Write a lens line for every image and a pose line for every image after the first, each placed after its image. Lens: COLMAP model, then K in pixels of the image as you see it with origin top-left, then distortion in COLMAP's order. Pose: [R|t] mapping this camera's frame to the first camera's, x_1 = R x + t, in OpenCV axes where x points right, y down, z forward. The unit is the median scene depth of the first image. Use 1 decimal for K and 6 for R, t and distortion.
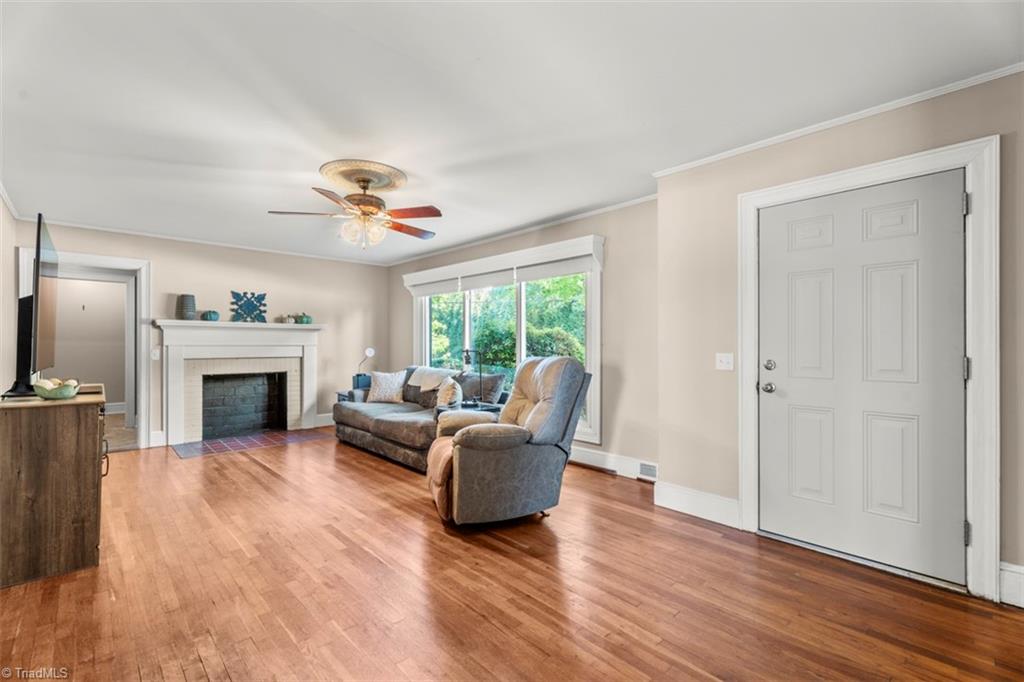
lens RADIAL K [[453.7, 0, 509.5], [0, 453.7, 344.1], [0, 0, 1]] dist [-0.000437, 0.000031]
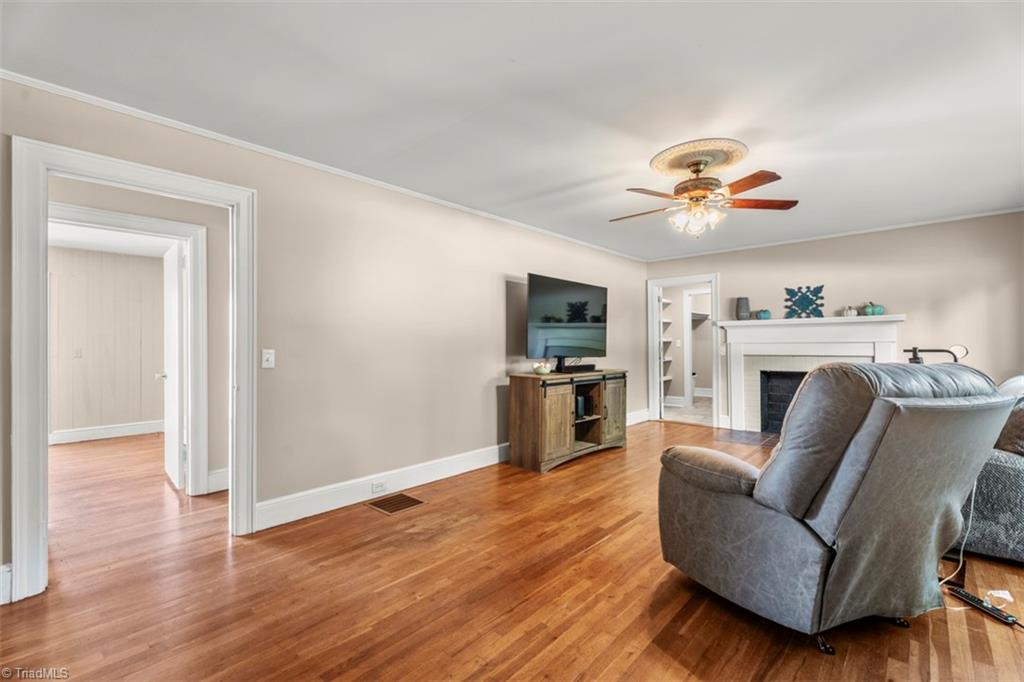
lens RADIAL K [[453.7, 0, 508.4], [0, 453.7, 336.0], [0, 0, 1]] dist [-0.000437, 0.000031]
pose [[0.079178, -0.020179, -0.996656, 0.342747], [0.007300, 0.999780, -0.019662, 0.003761], [0.996834, -0.005718, 0.079308, 0.328778]]
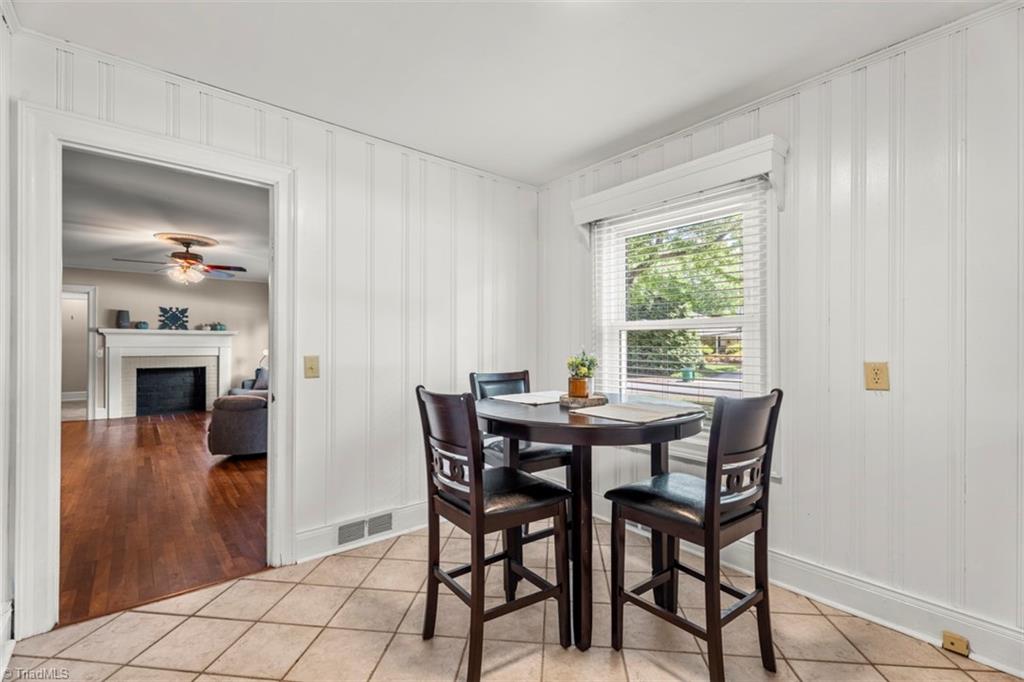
lens RADIAL K [[453.7, 0, 512.2], [0, 453.7, 342.0], [0, 0, 1]] dist [-0.000437, 0.000031]
pose [[0.998110, -0.000555, -0.061445, 0.545786], [0.000260, 0.999988, -0.004801, -0.005017], [0.061447, 0.004776, 0.998099, -0.301263]]
